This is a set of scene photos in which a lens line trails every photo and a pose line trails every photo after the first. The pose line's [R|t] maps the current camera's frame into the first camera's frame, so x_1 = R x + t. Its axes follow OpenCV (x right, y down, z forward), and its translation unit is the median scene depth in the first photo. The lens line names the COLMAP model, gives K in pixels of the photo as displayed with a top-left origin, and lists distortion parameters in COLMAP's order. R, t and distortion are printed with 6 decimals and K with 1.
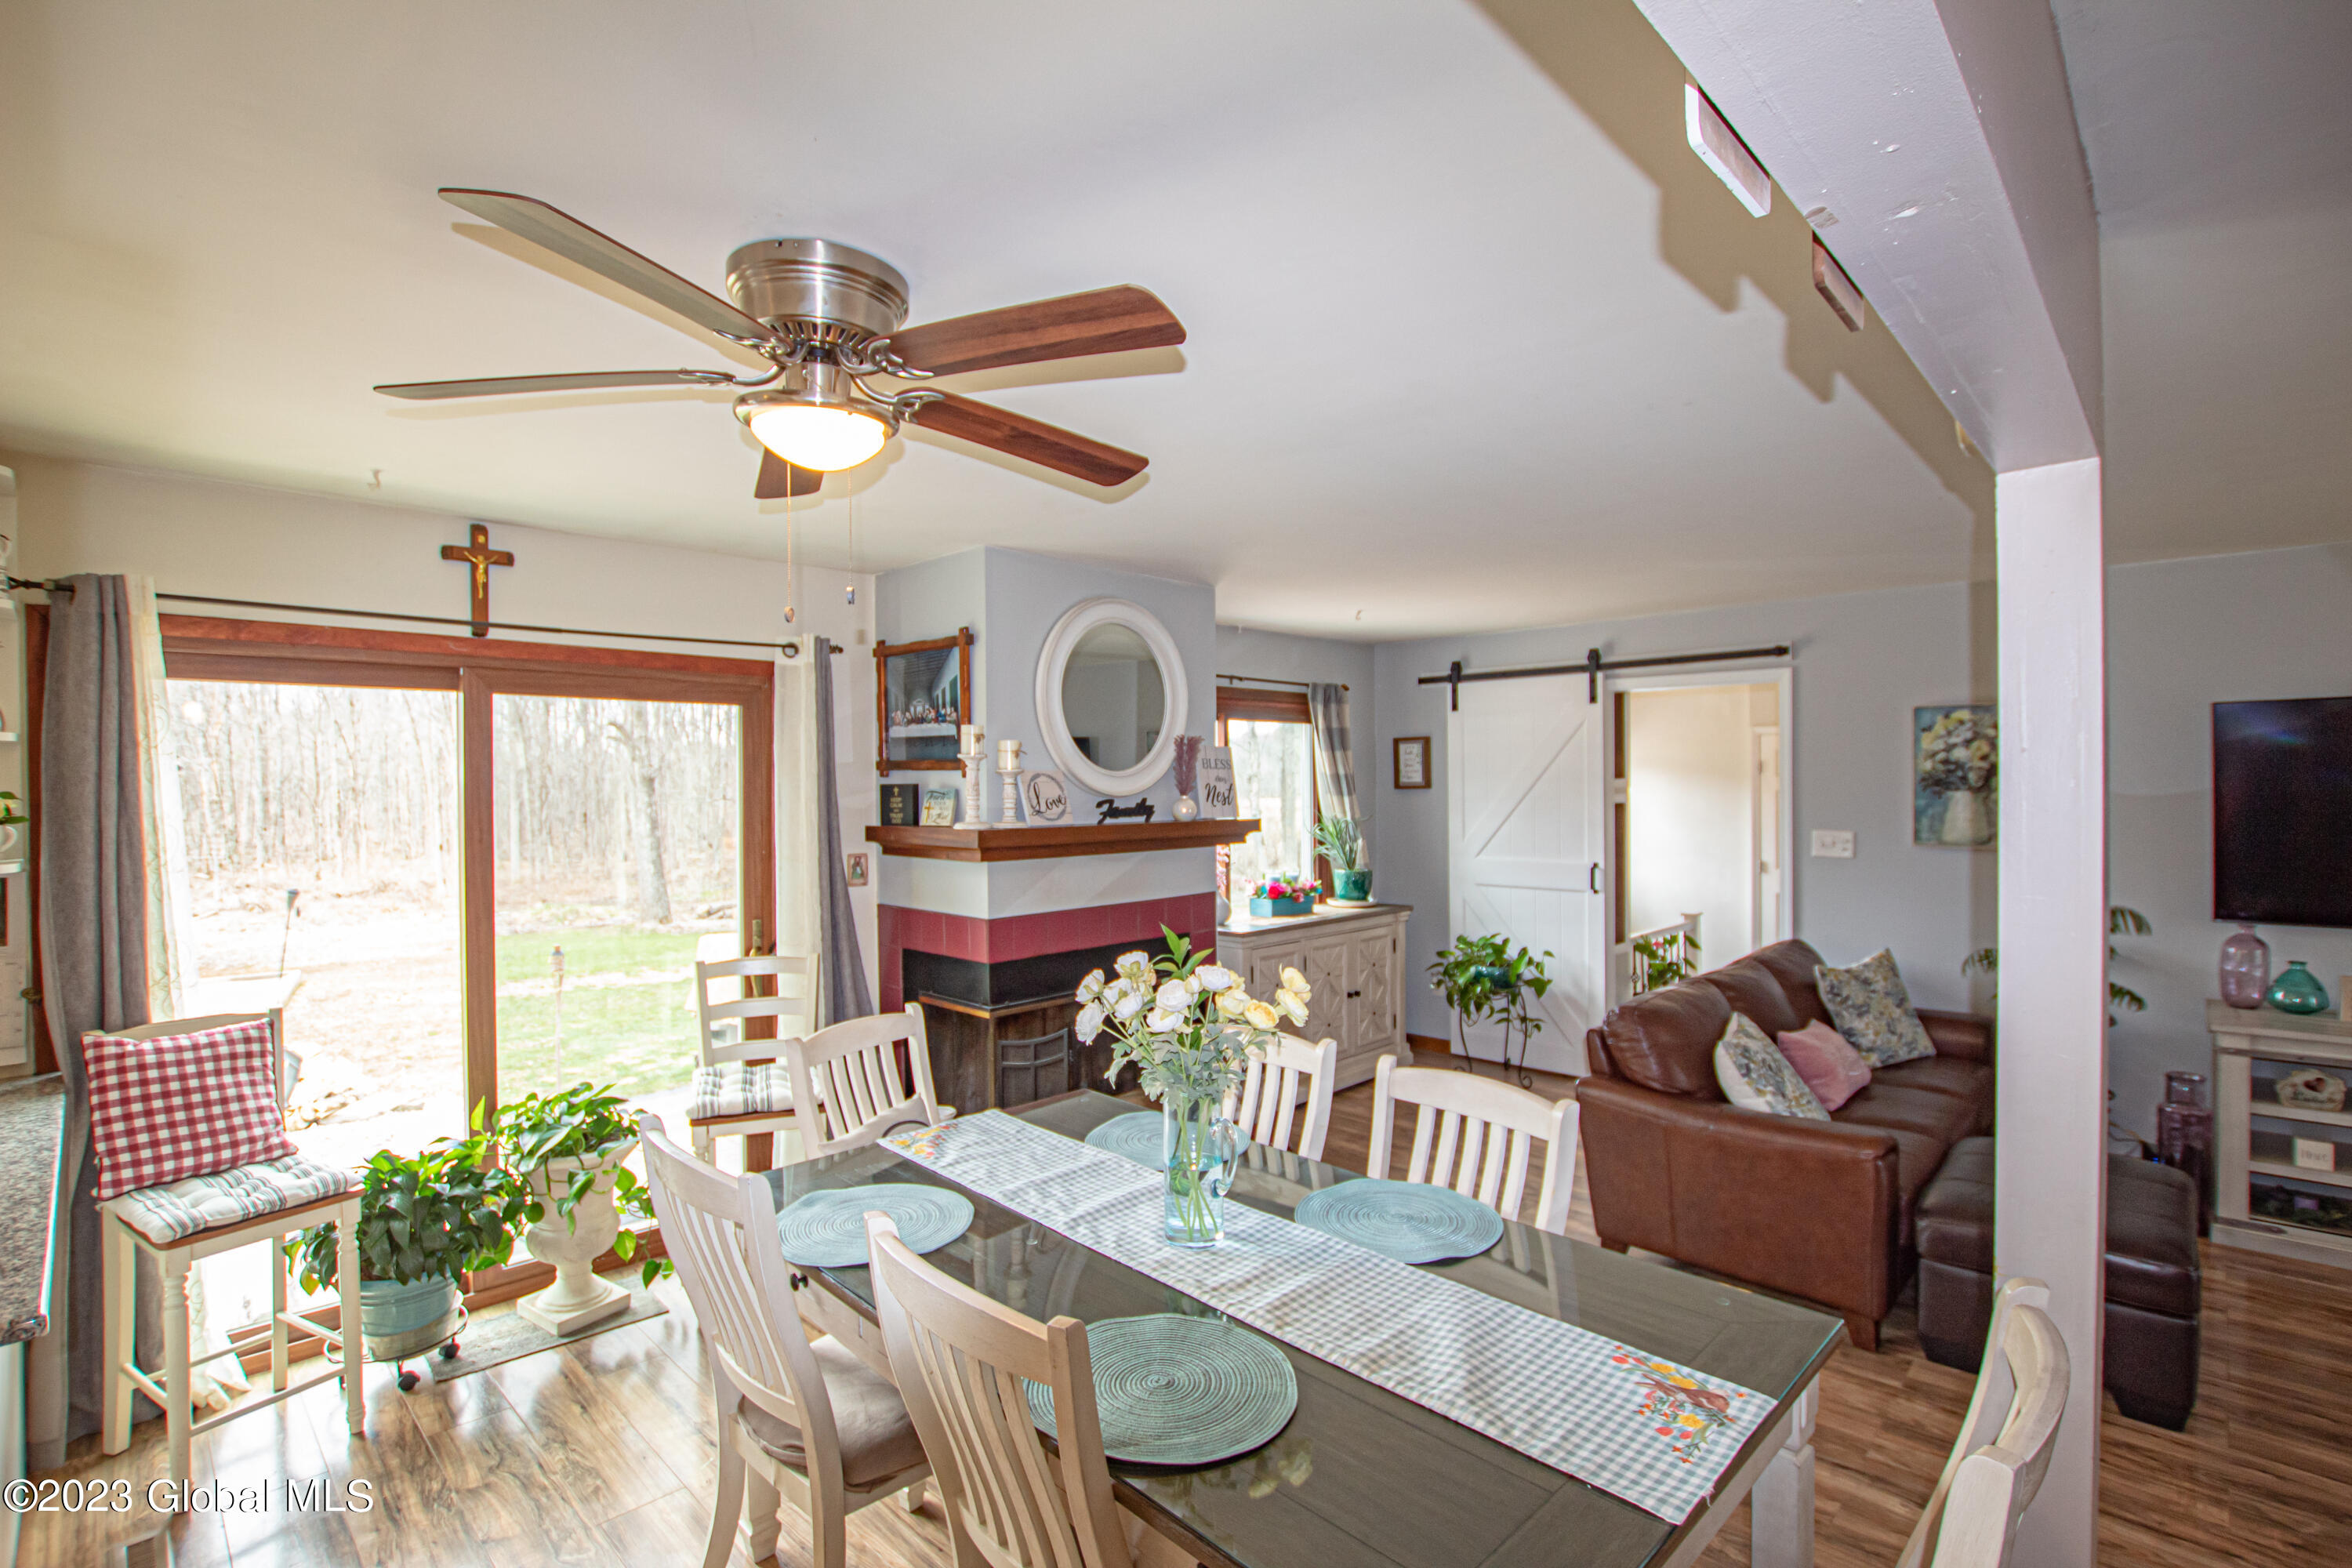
lens RADIAL K [[1084.5, 0, 1175.6], [0, 1084.5, 800.2], [0, 0, 1]] dist [-0.026192, 0.001381]
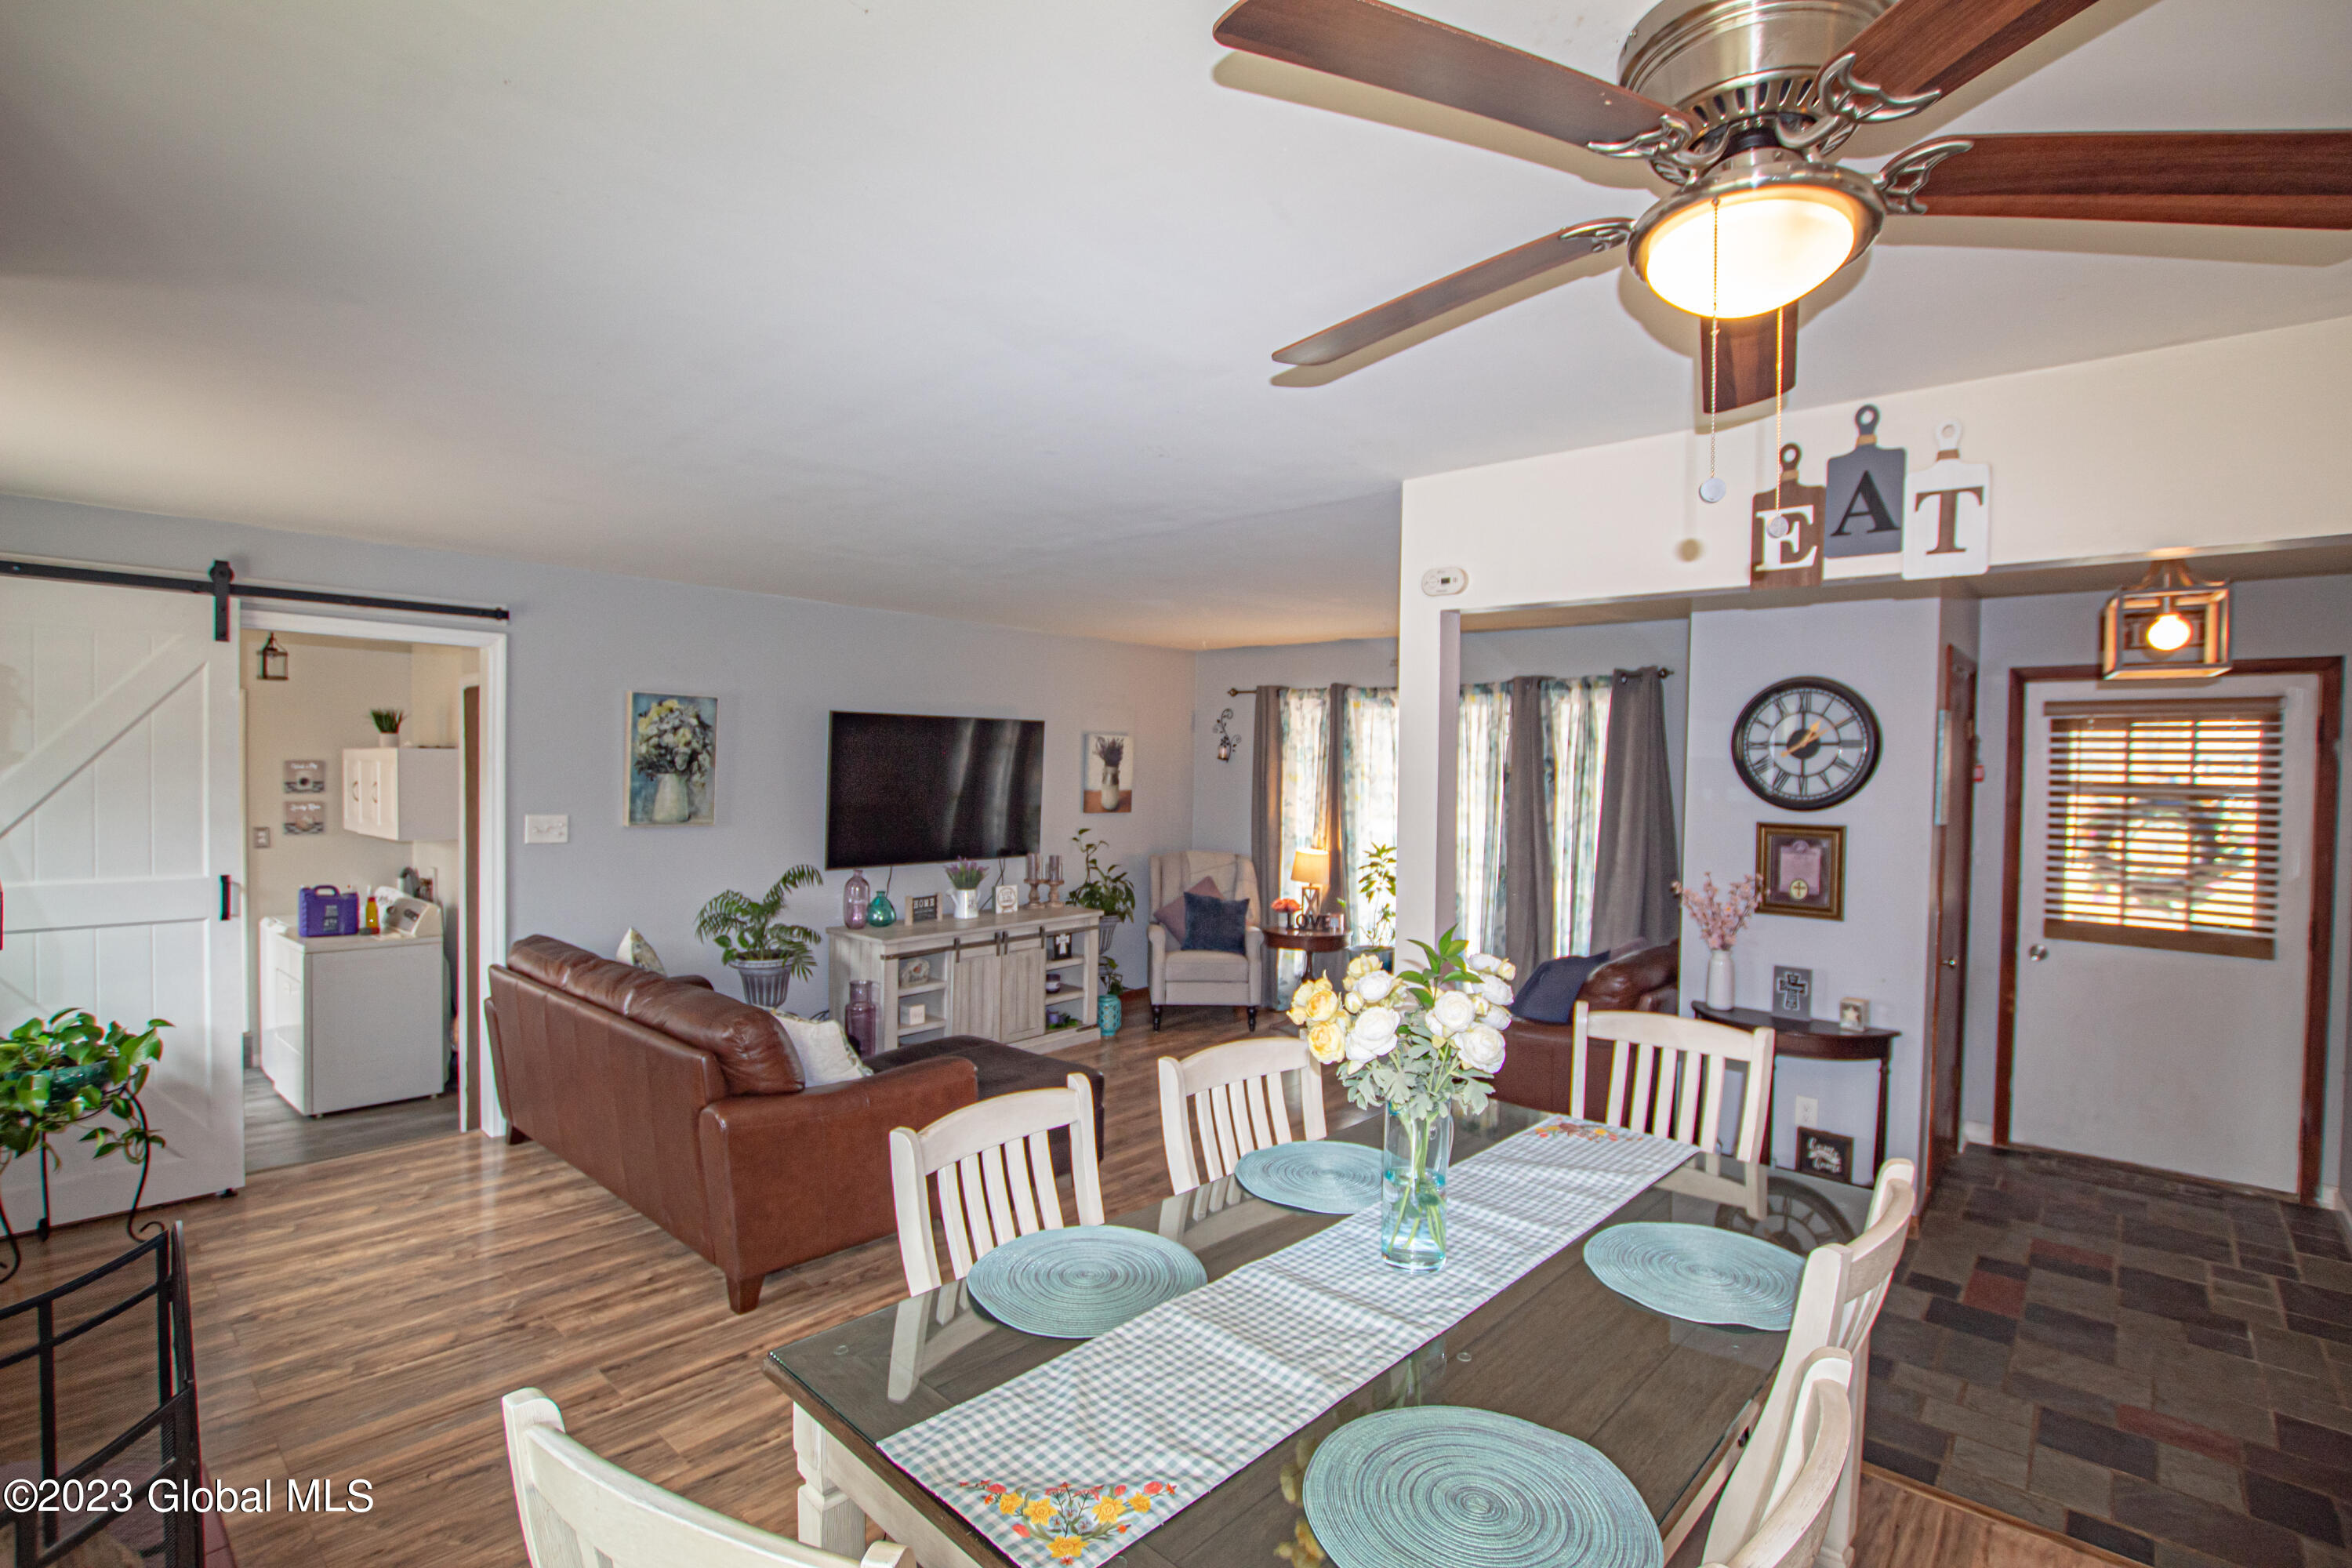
lens RADIAL K [[1084.5, 0, 1175.6], [0, 1084.5, 800.2], [0, 0, 1]] dist [-0.026192, 0.001381]
pose [[-0.039328, -0.019419, 0.999038, -0.382567], [-0.000963, 0.999811, 0.019396, -0.003458], [-0.999226, -0.000199, -0.039339, 0.530136]]
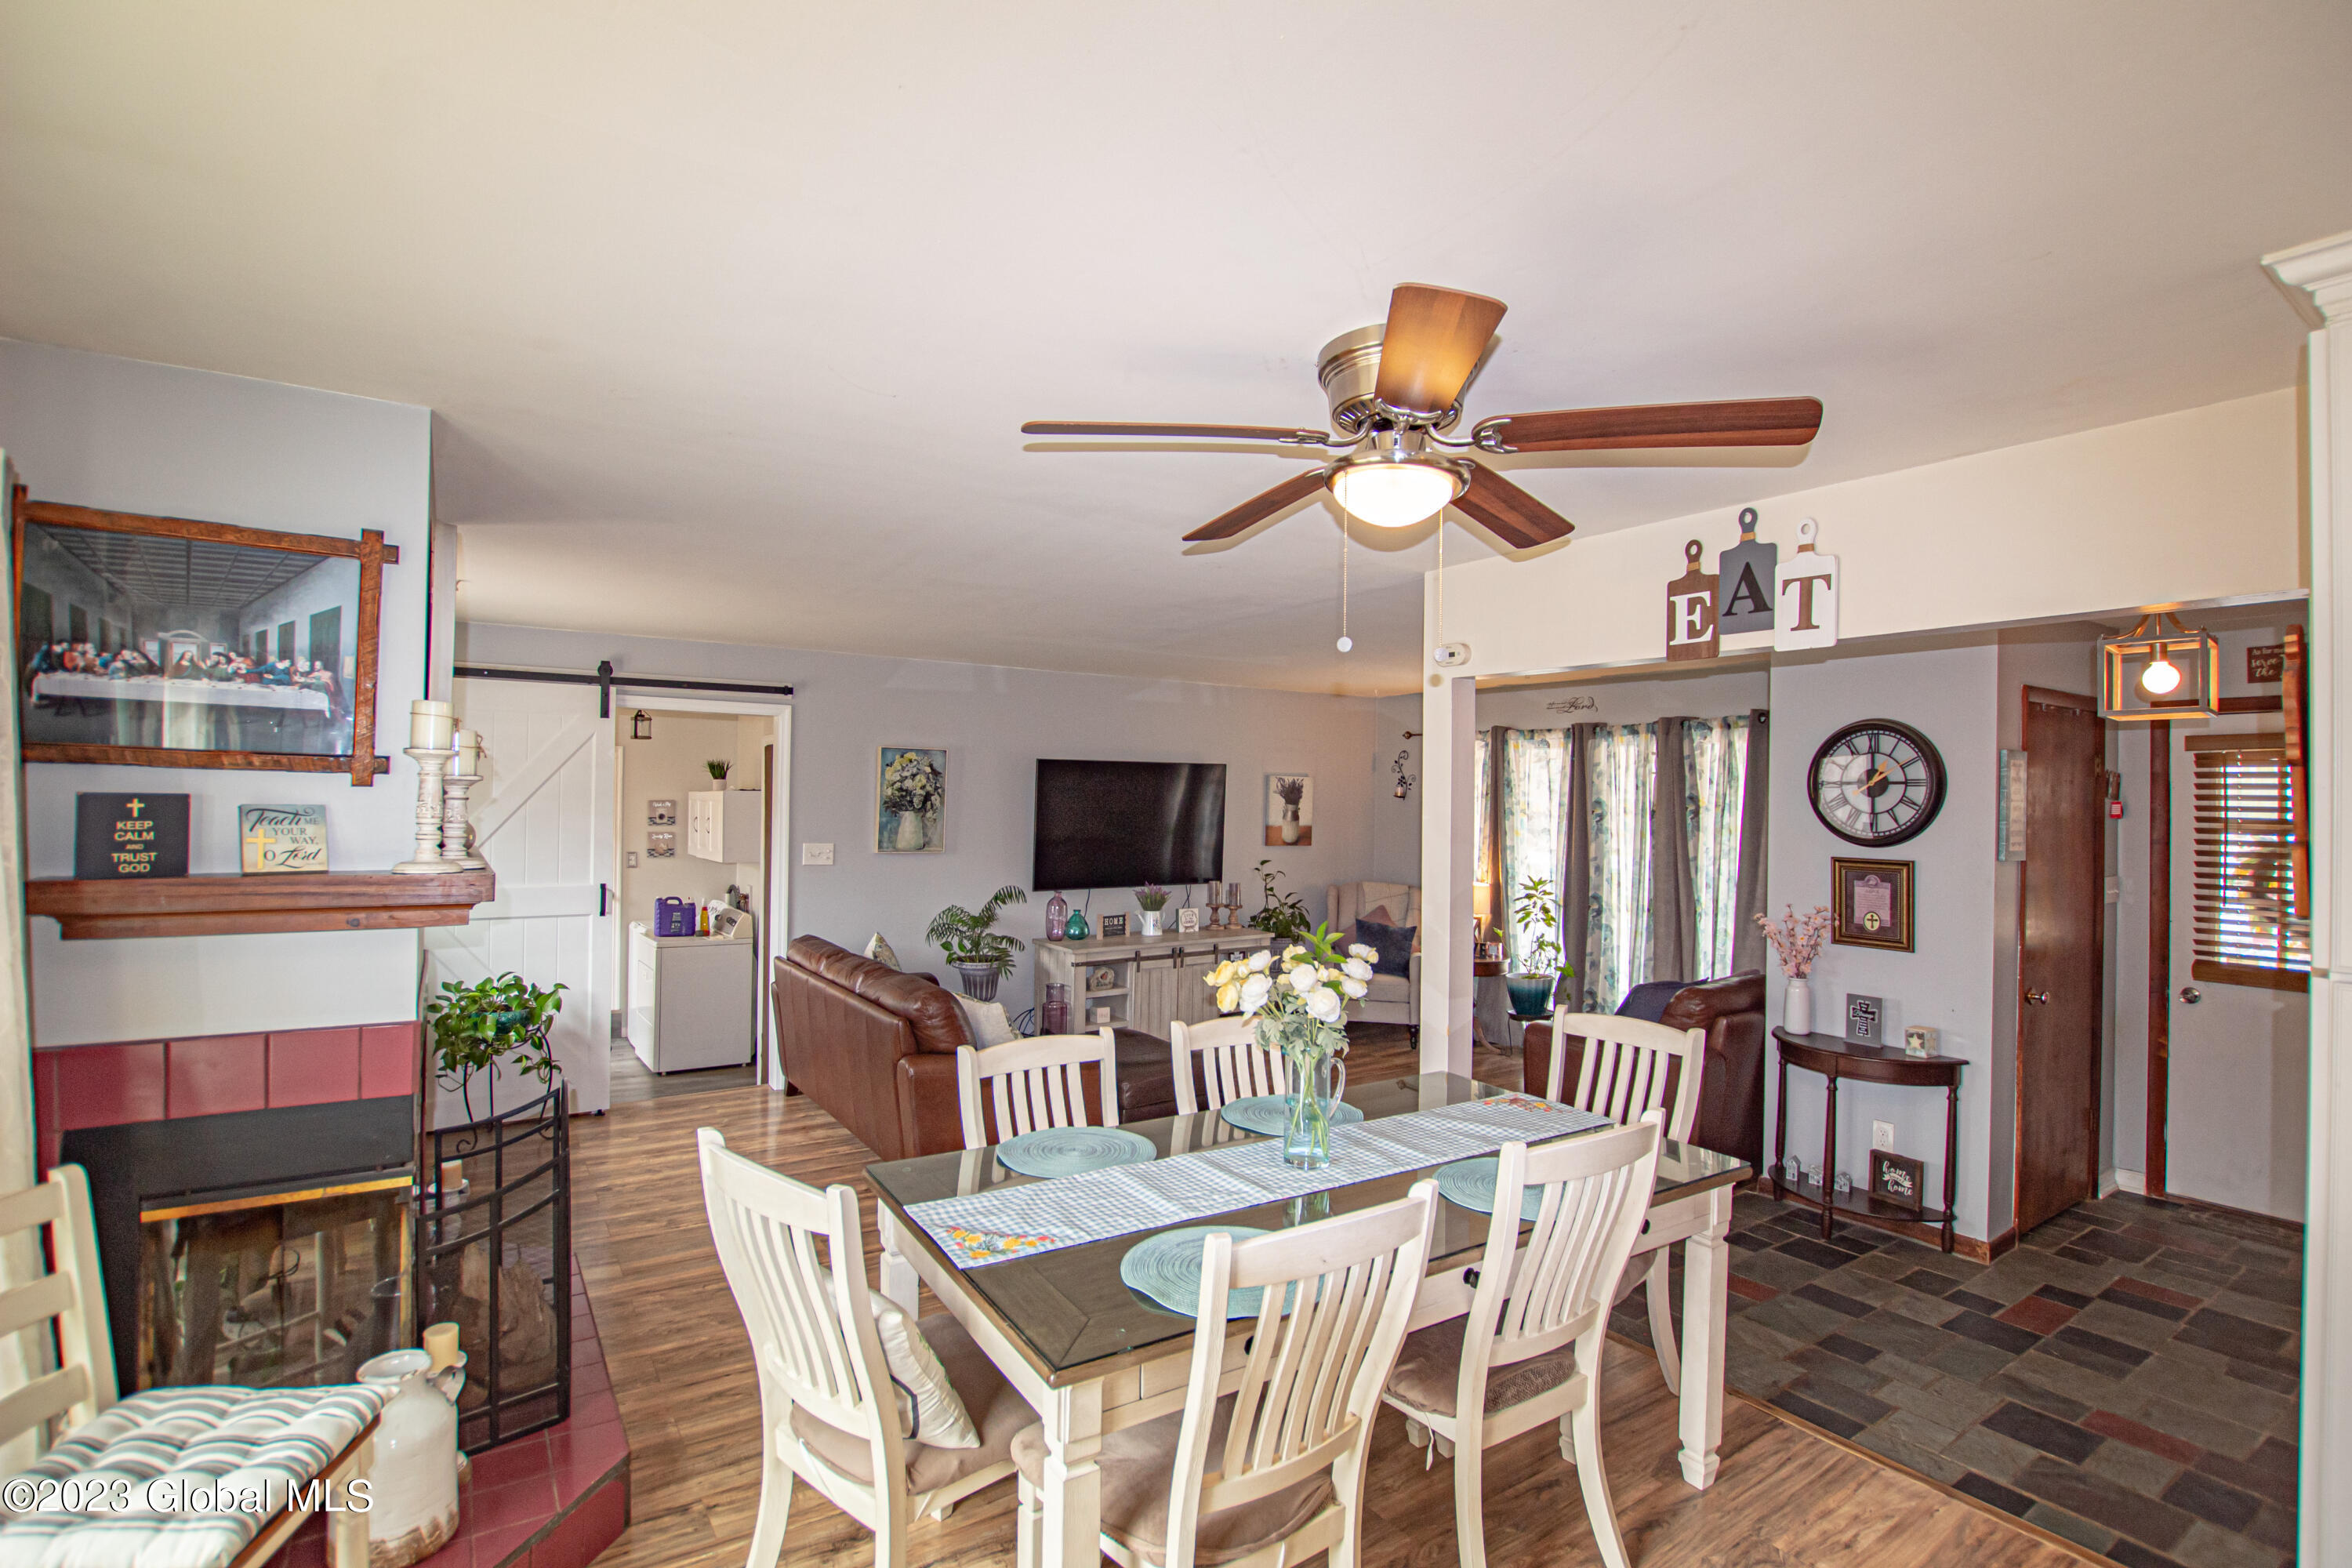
lens RADIAL K [[1084.5, 0, 1175.6], [0, 1084.5, 800.2], [0, 0, 1]] dist [-0.026192, 0.001381]
pose [[0.209065, 0.012767, 0.977818, -0.551352], [-0.001277, 0.999917, -0.012783, -0.005496], [-0.977901, 0.001424, 0.209064, 0.376978]]
